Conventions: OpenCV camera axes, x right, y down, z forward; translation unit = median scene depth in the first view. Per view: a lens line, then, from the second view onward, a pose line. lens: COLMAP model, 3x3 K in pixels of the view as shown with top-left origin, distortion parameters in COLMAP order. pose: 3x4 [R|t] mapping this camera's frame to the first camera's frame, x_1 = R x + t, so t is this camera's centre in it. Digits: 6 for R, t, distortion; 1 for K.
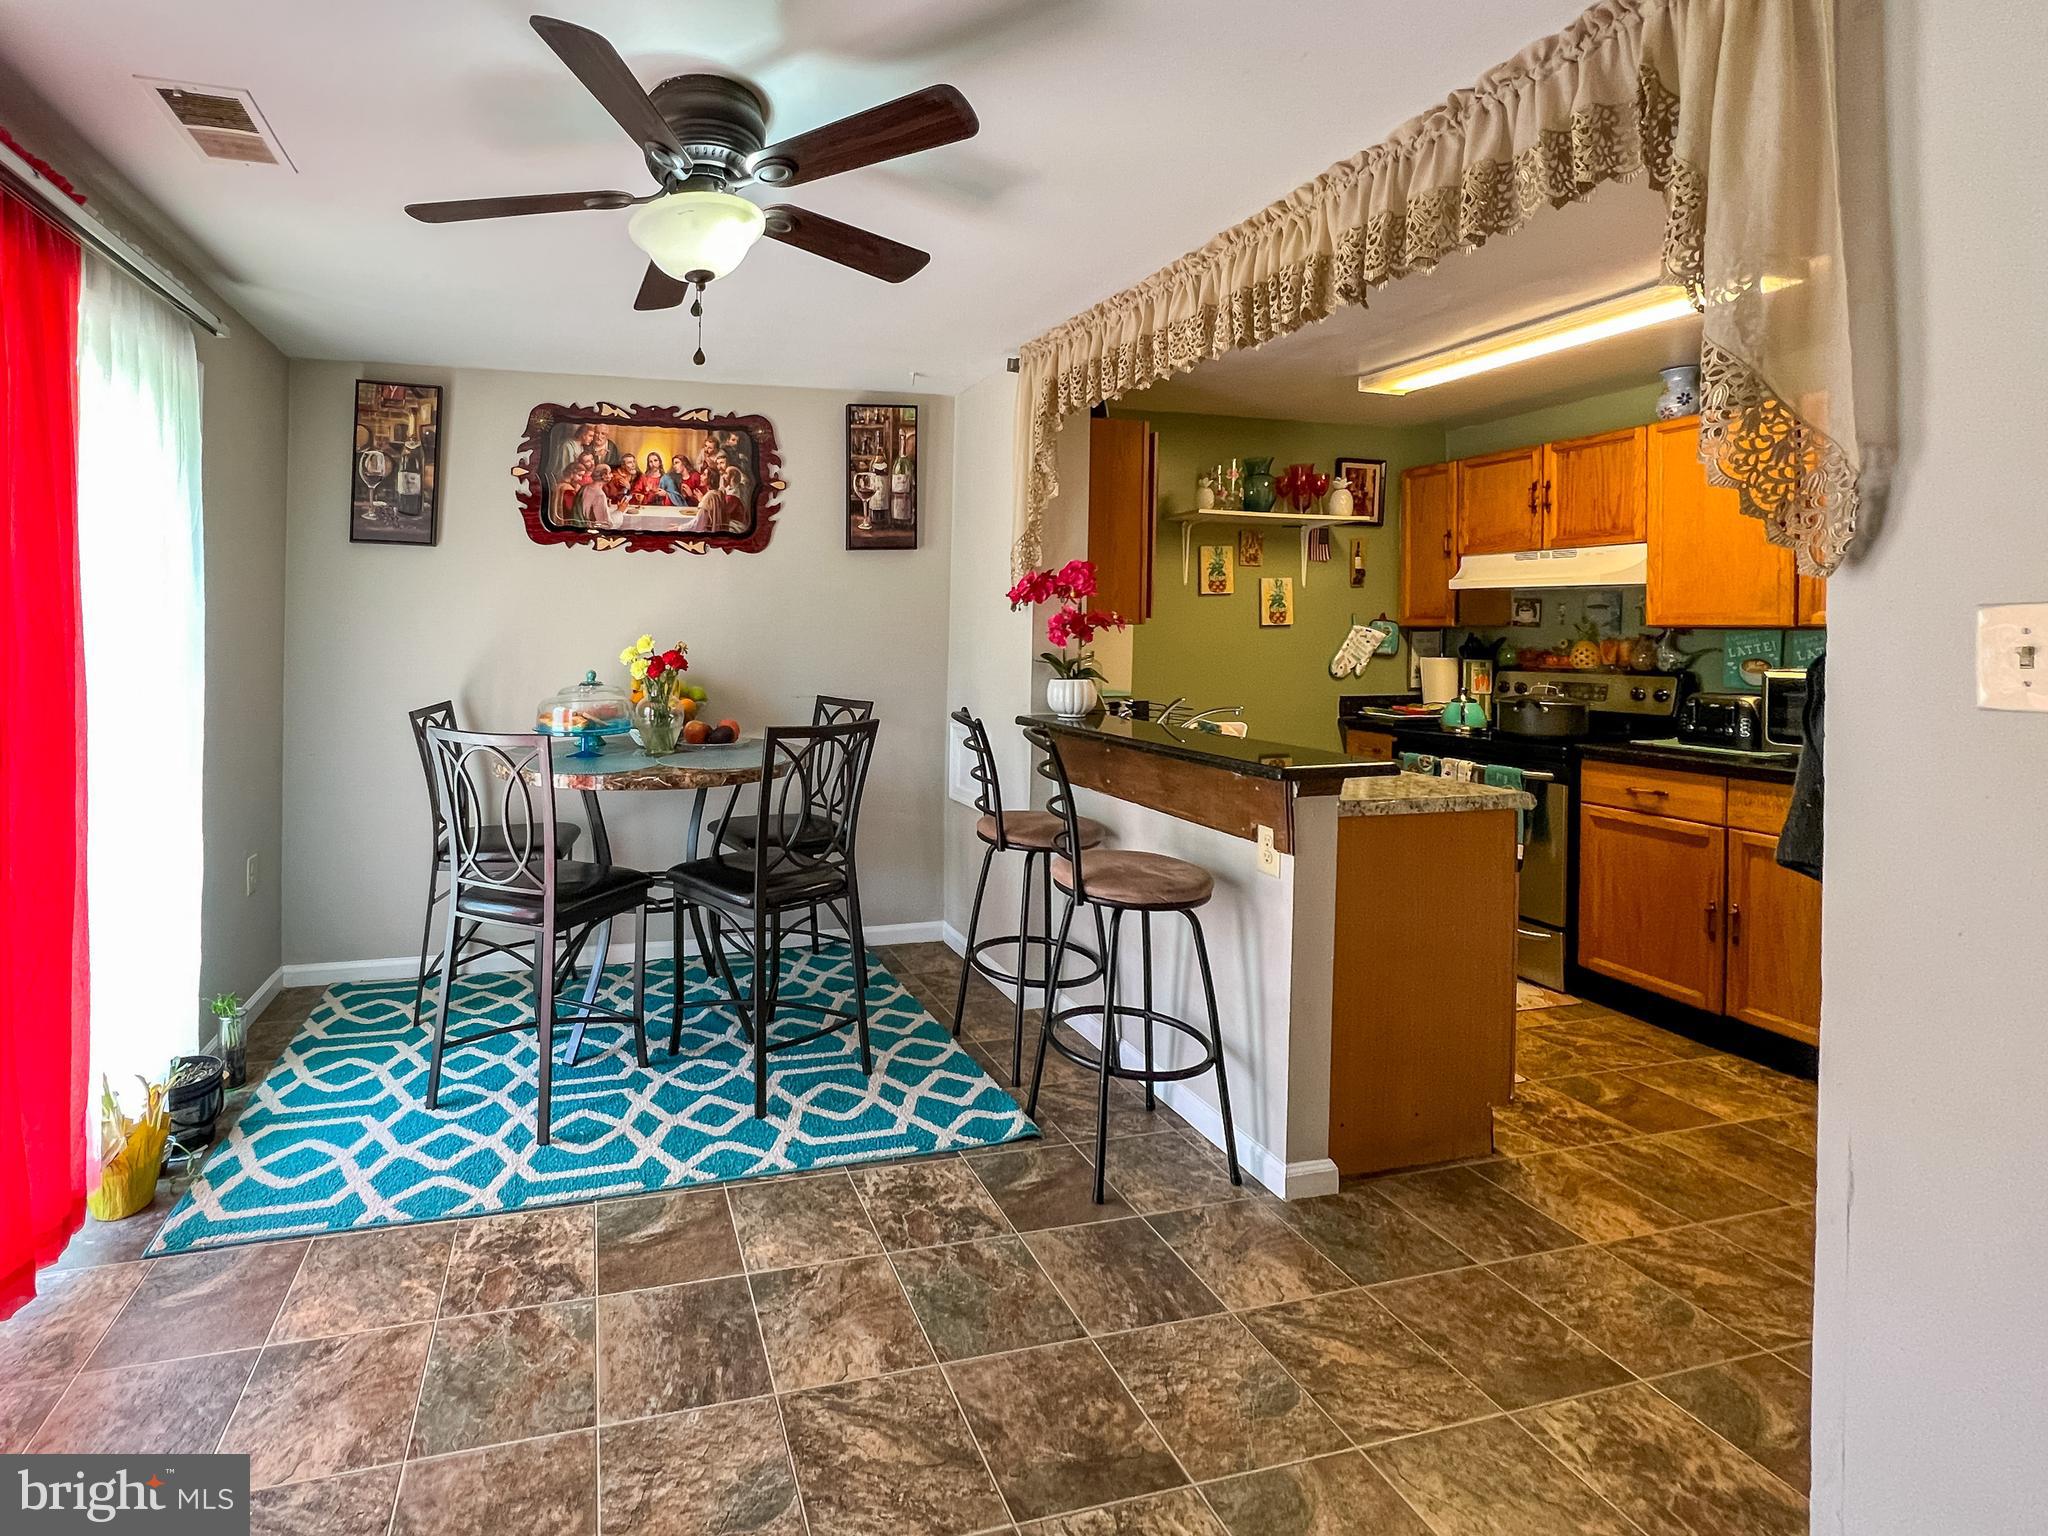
lens RADIAL K [[949.9, 0, 784.4], [0, 949.9, 640.6], [0, 0, 1]] dist [-0.016258, 0.004224]
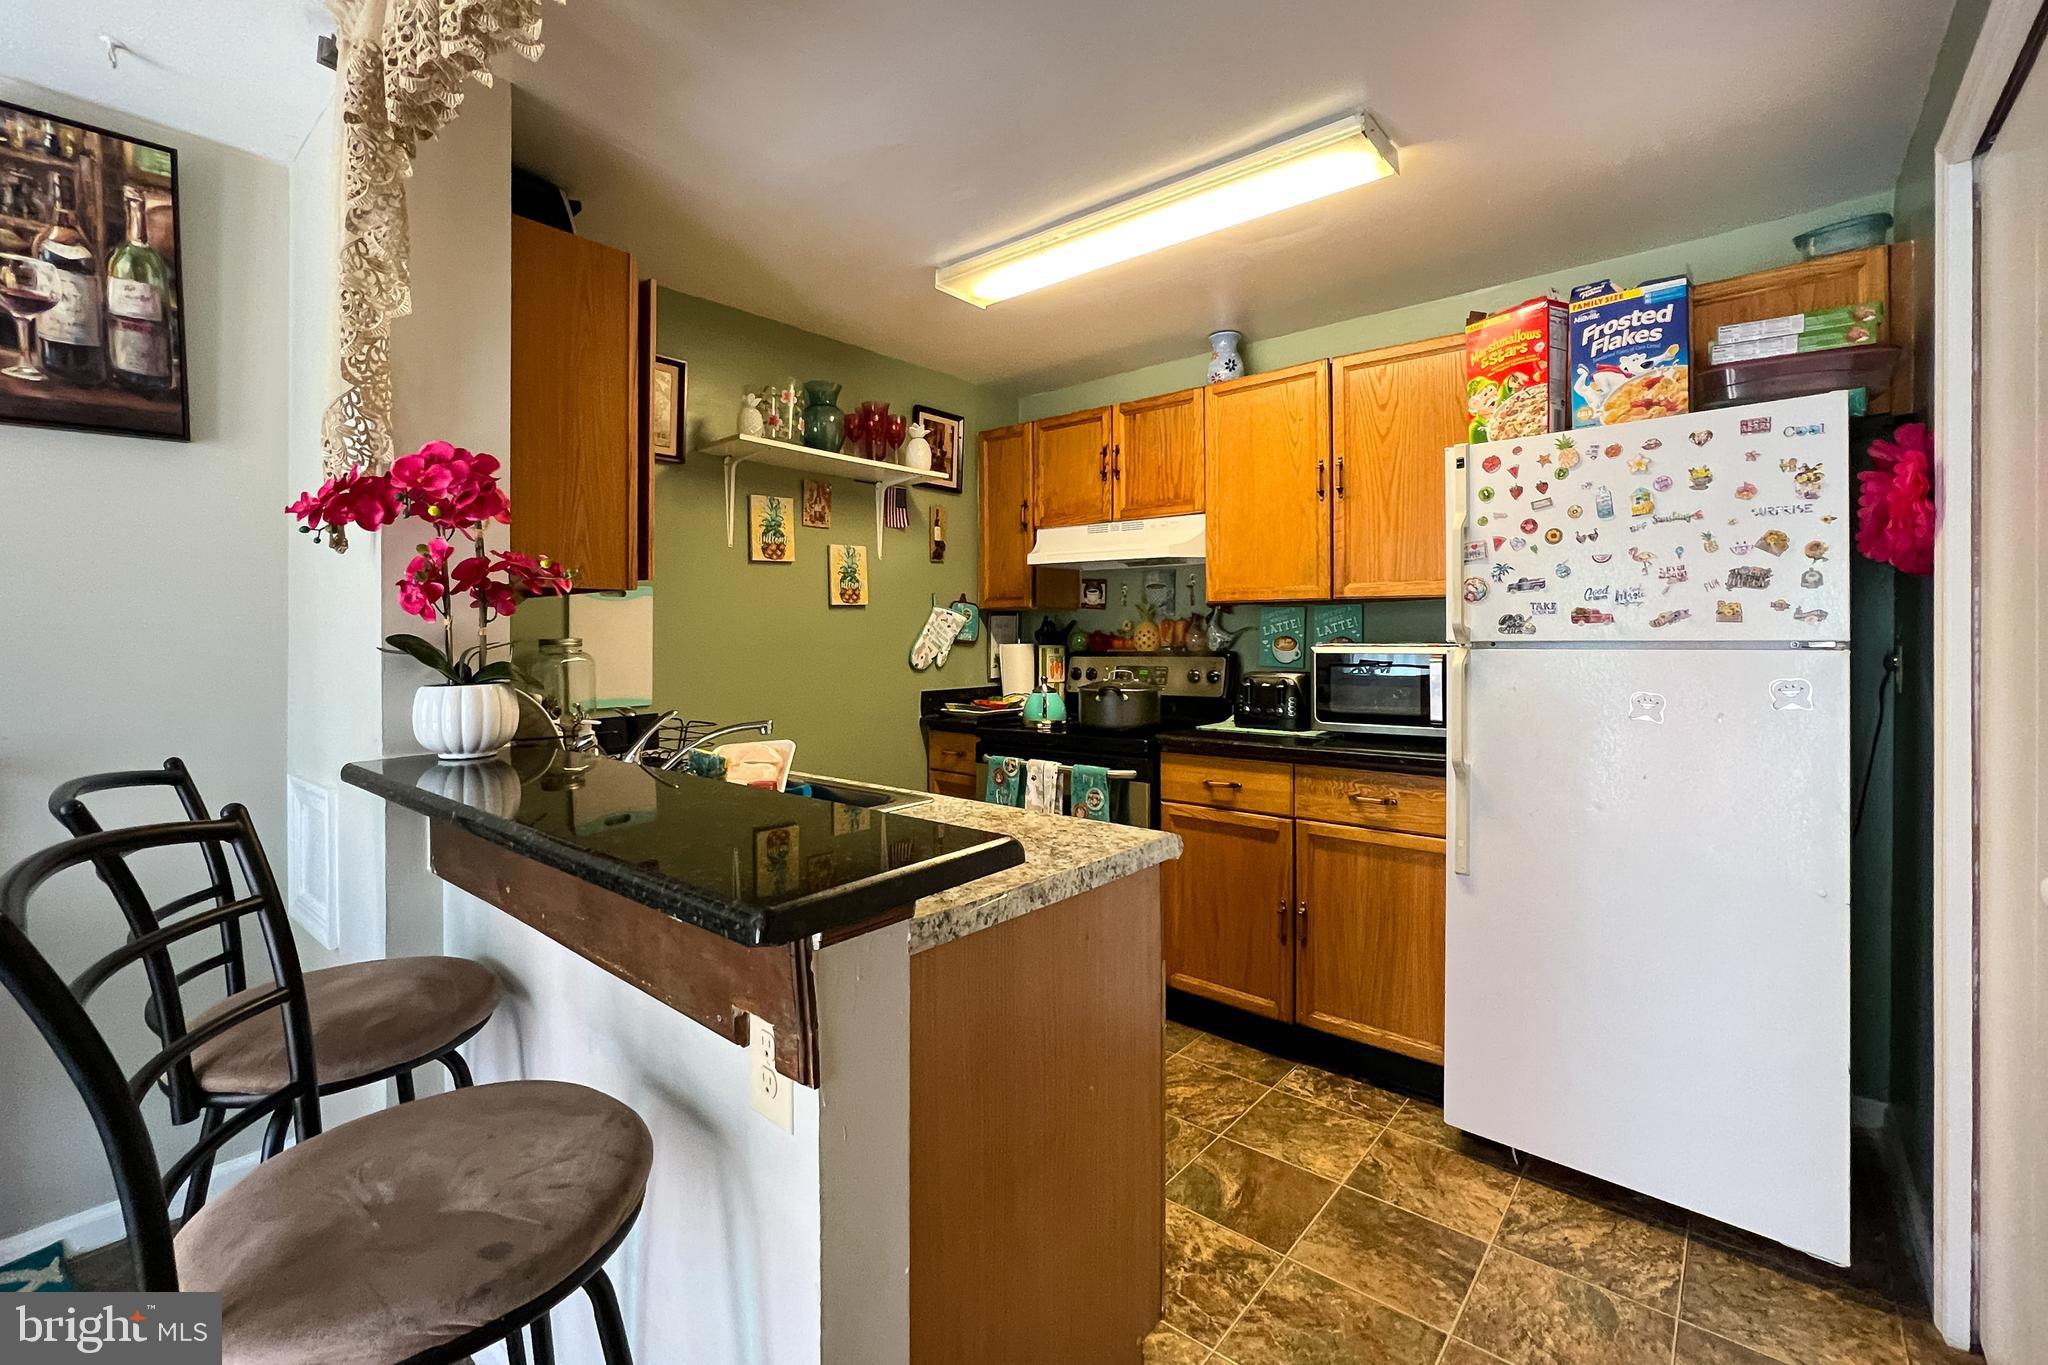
lens RADIAL K [[870.5, 0, 1010.0], [0, 870.5, 652.6], [0, 0, 1]] dist [-0.009107, 0.003522]
pose [[0.808836, -0.018510, 0.587743, 0.231990], [0.015195, 0.999829, 0.010578, 0.020462], [-0.587838, 0.000375, 0.808979, 0.384530]]
